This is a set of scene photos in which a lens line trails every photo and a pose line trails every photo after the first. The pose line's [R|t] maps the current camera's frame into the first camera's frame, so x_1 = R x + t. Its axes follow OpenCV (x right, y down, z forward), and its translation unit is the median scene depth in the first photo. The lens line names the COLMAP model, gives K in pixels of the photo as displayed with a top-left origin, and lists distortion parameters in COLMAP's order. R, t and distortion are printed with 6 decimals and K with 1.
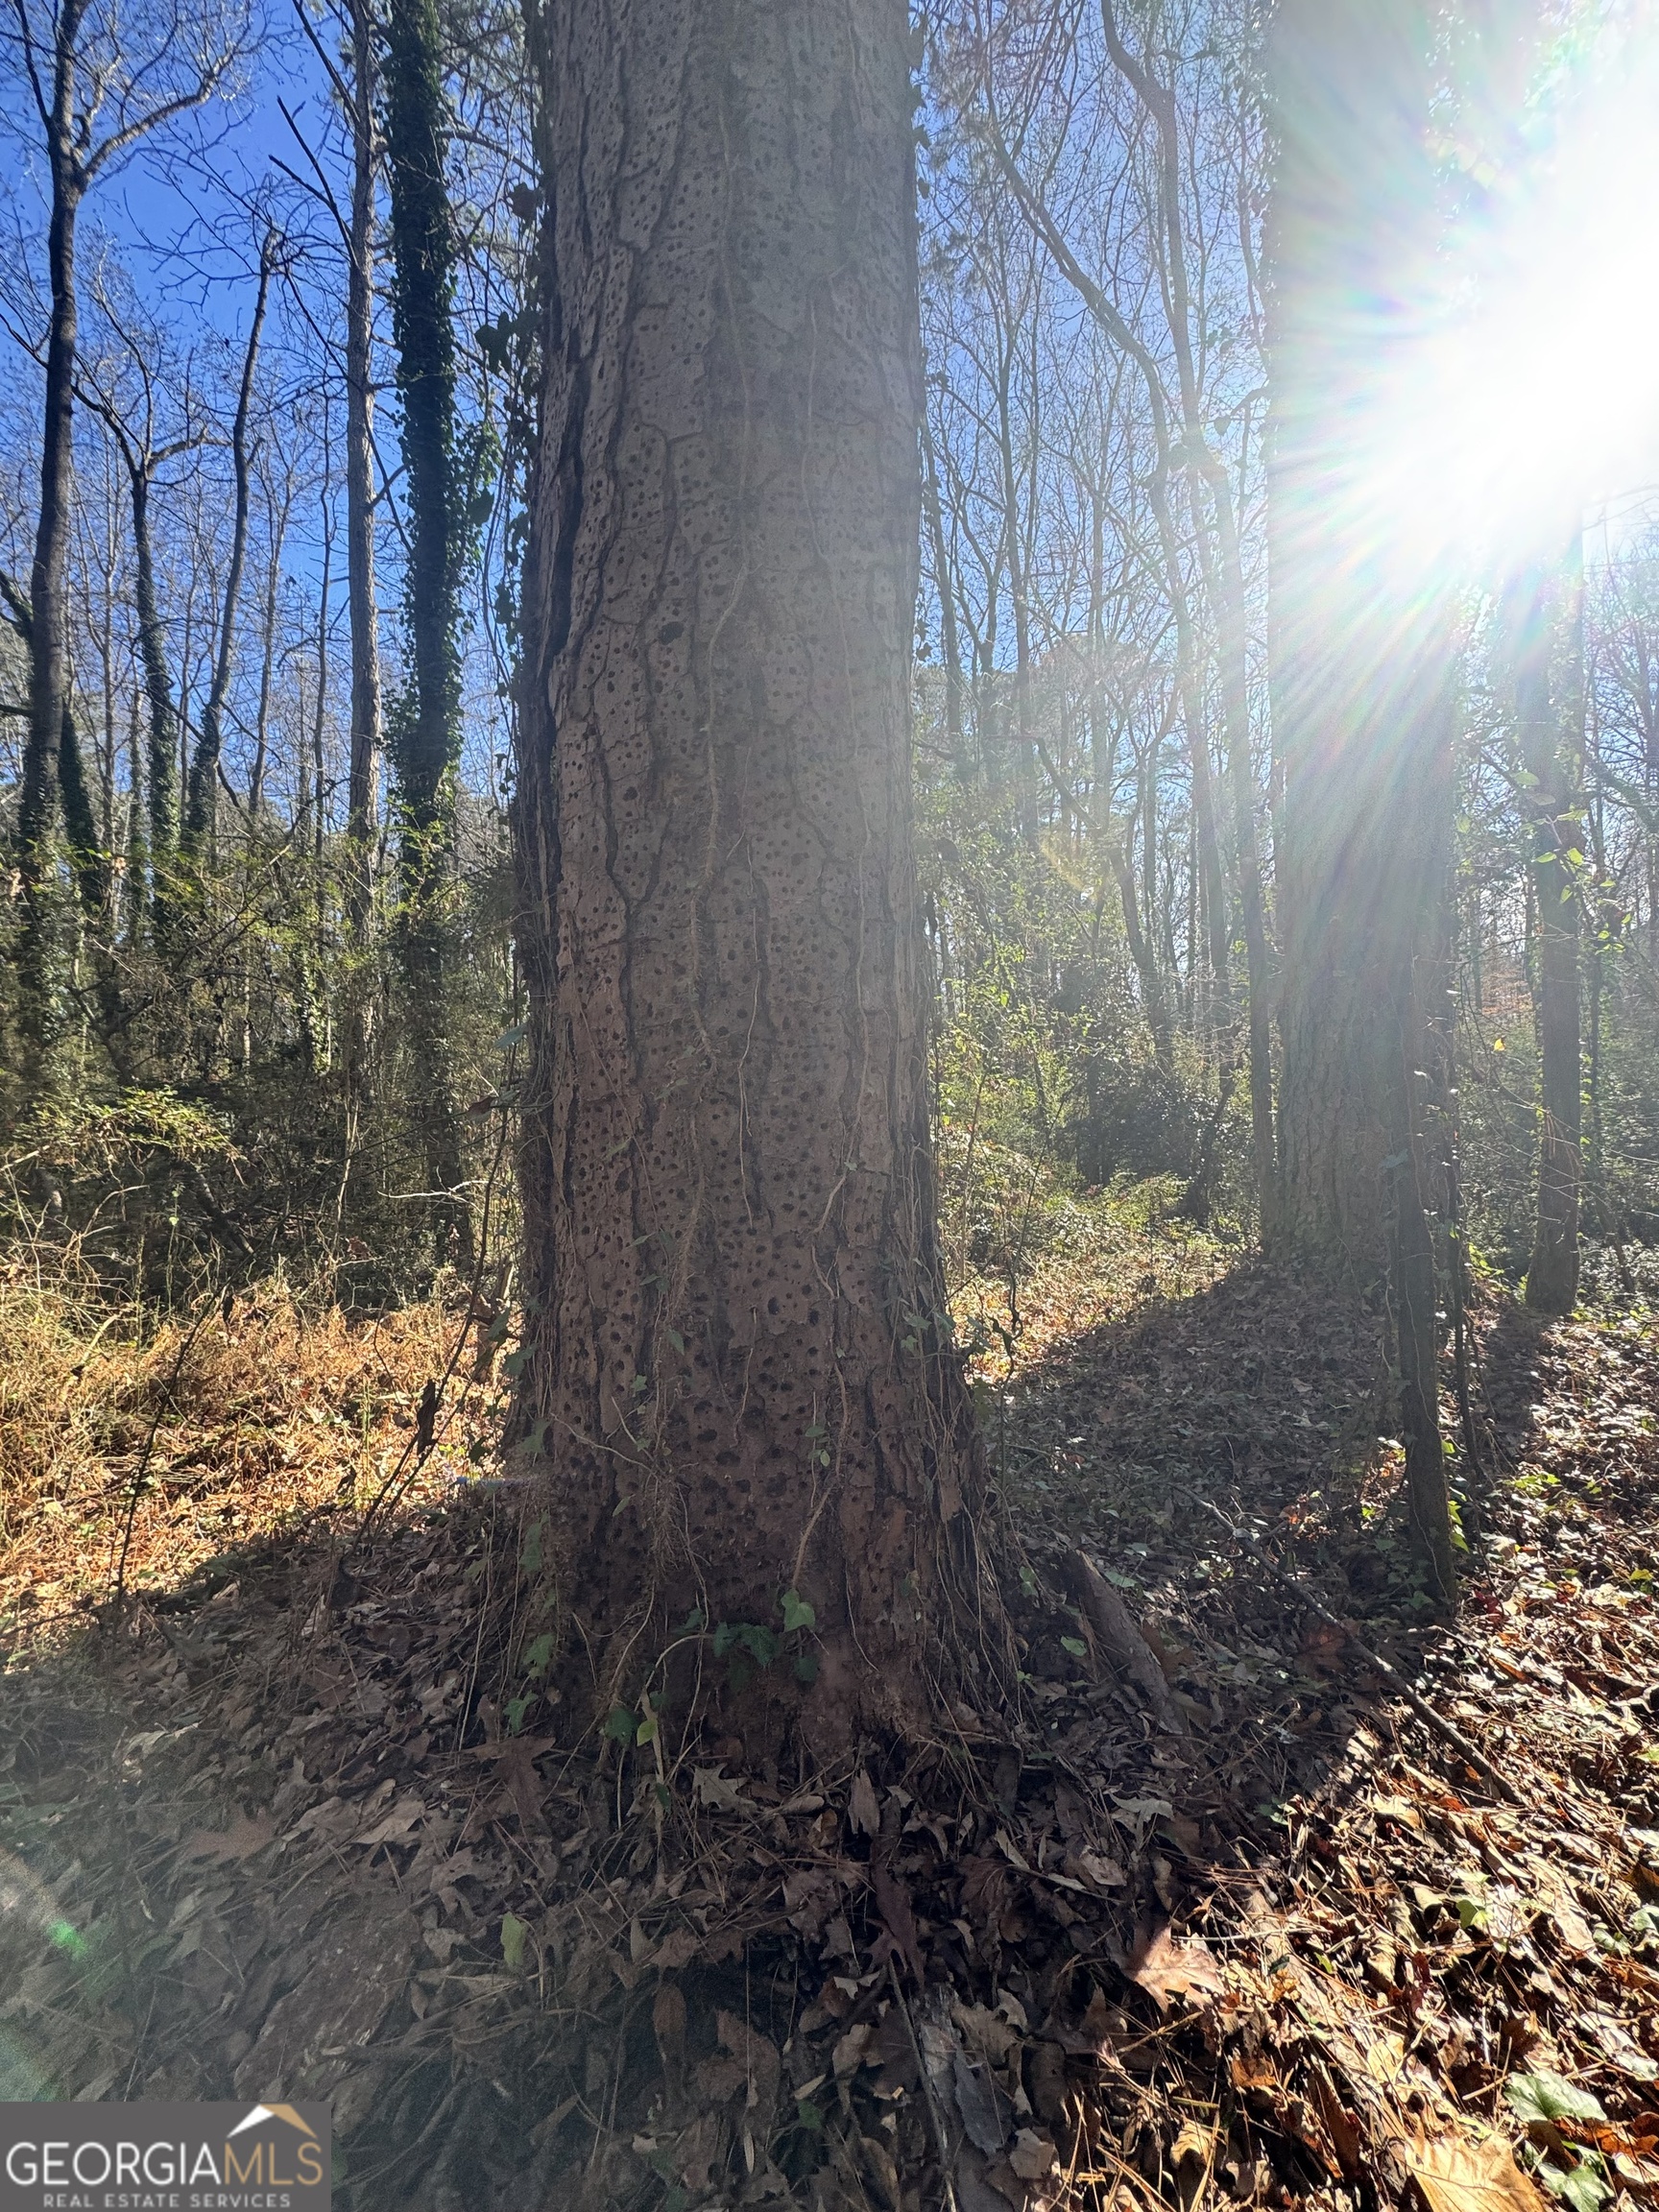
lens RADIAL K [[879.0, 0, 826.9], [0, 879.0, 1102.1], [0, 0, 1]] dist [-0.003175, 0.000400]
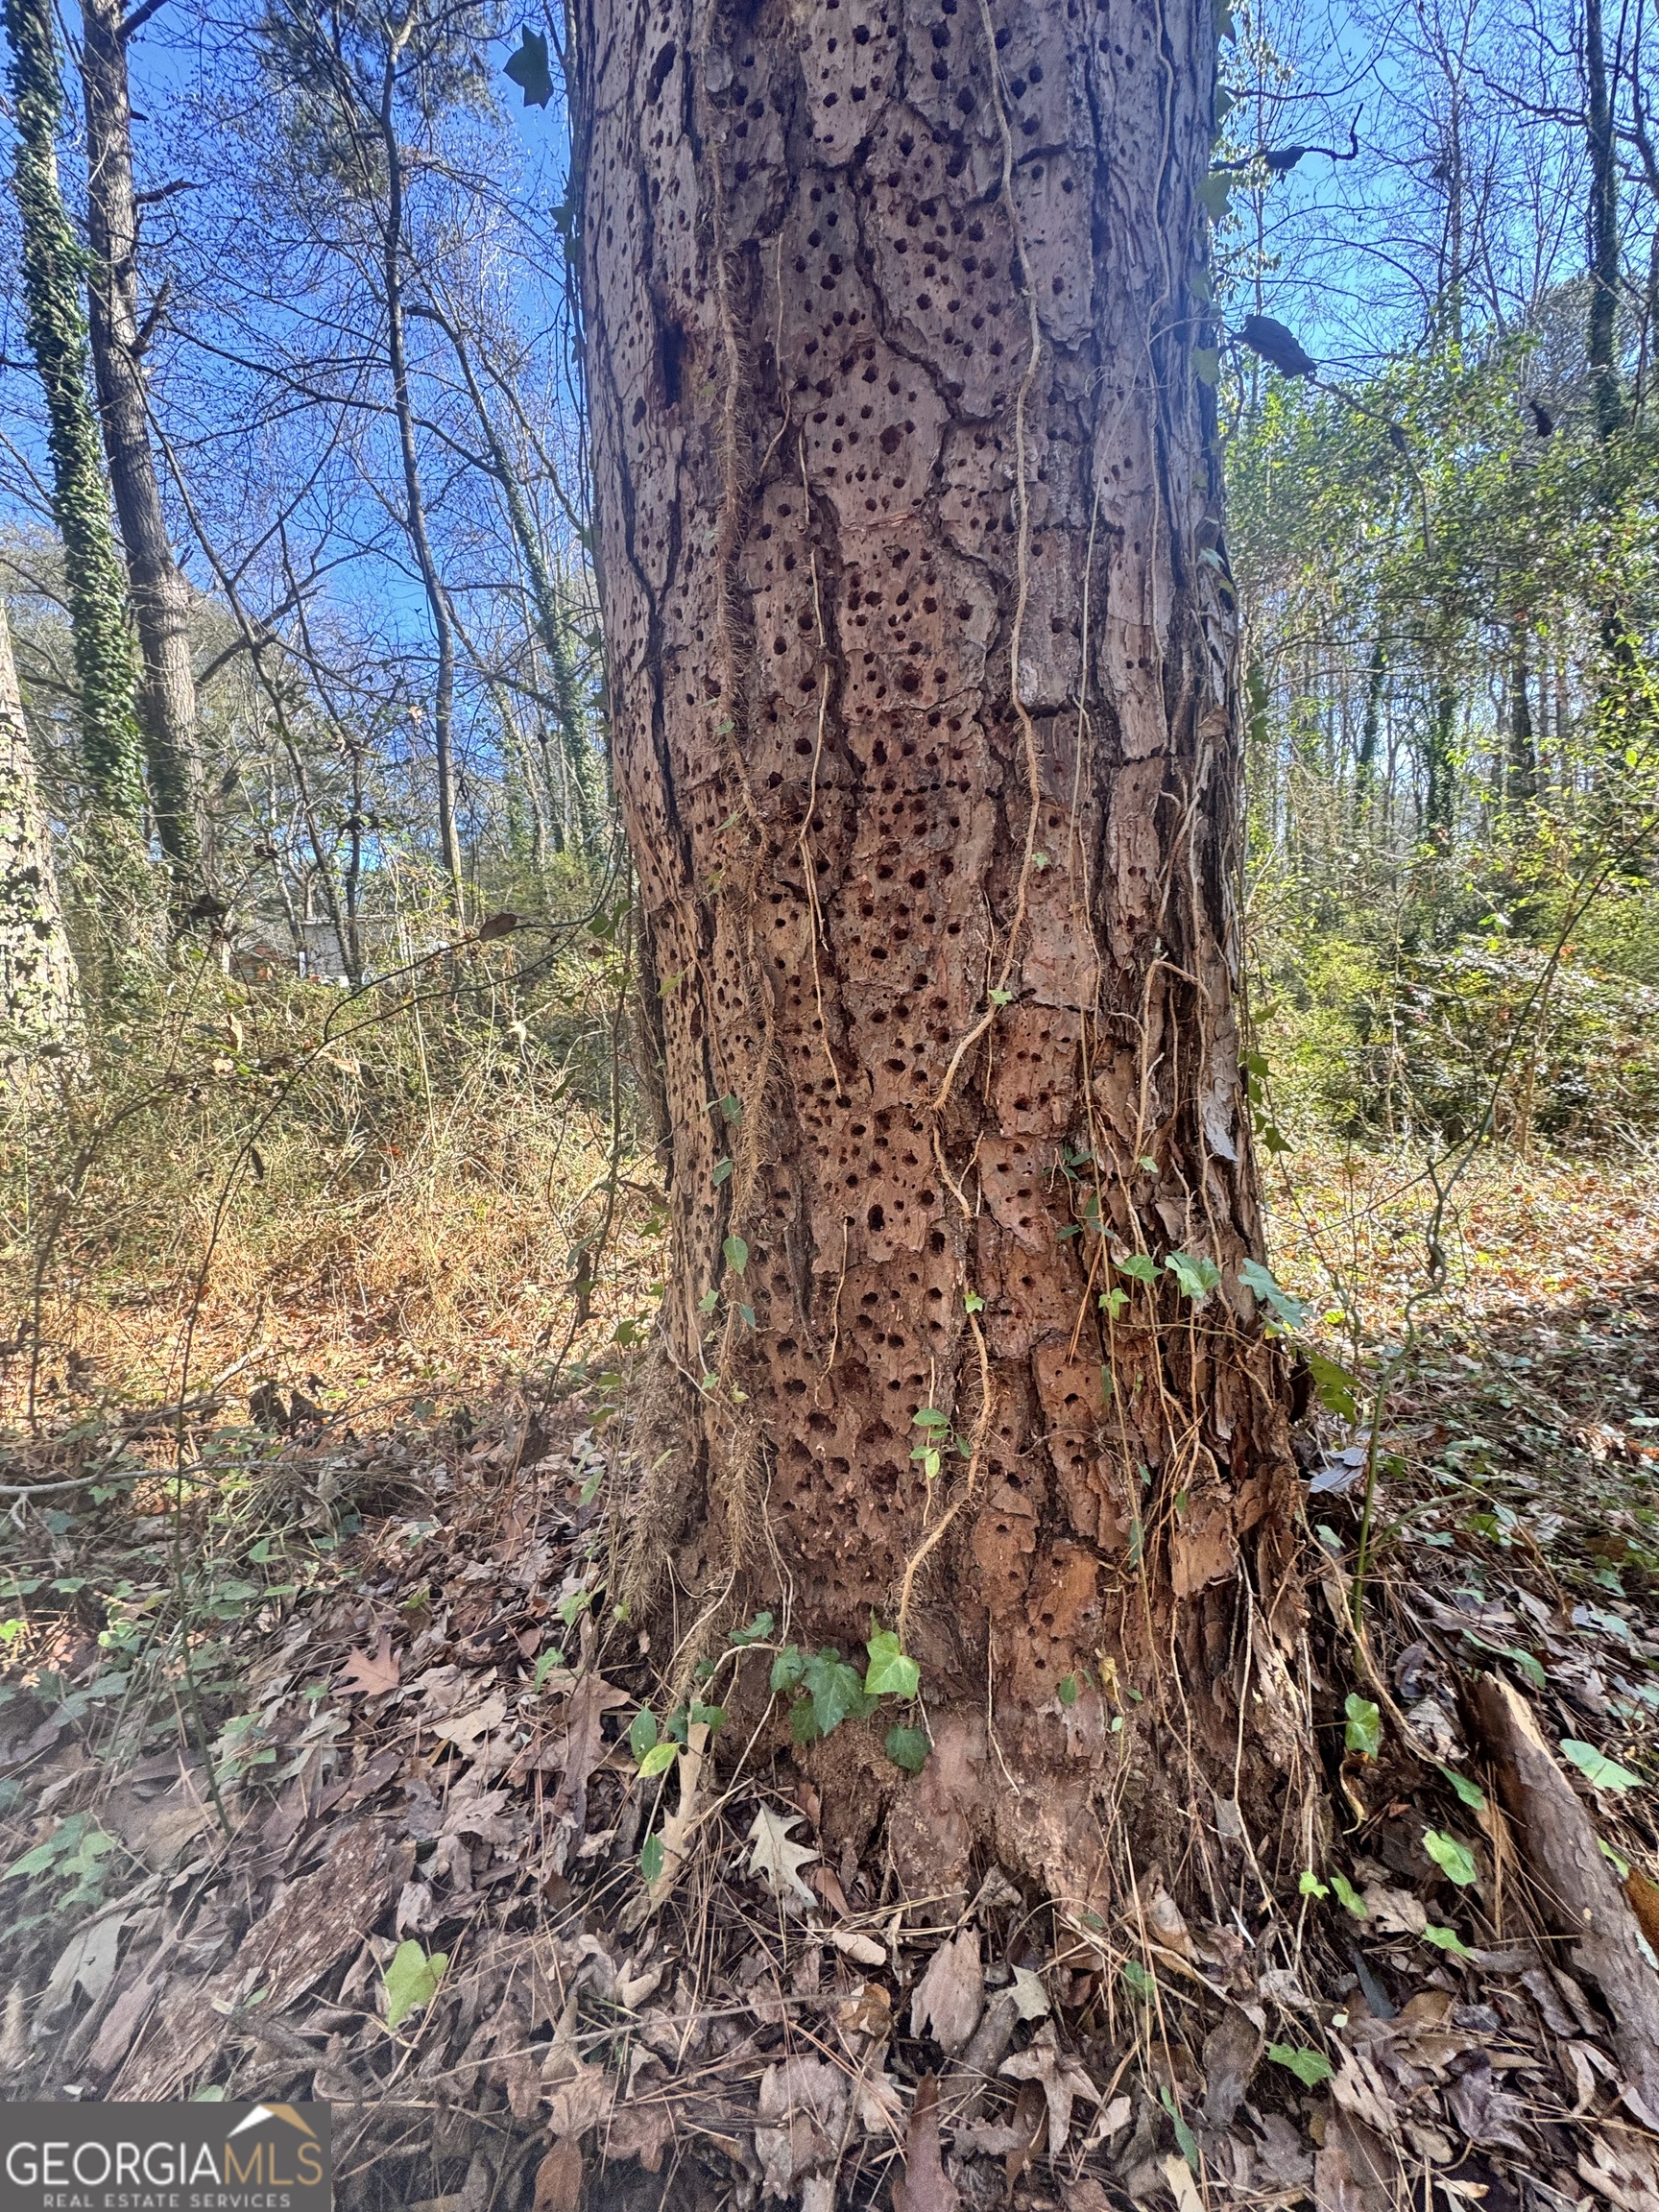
lens RADIAL K [[879.0, 0, 826.9], [0, 879.0, 1102.1], [0, 0, 1]] dist [-0.003175, 0.000400]
pose [[0.852397, 0.042562, -0.521160, 0.238564], [0.049324, 0.985693, 0.161173, 0.043549], [0.520563, -0.163089, 0.838103, 0.455270]]
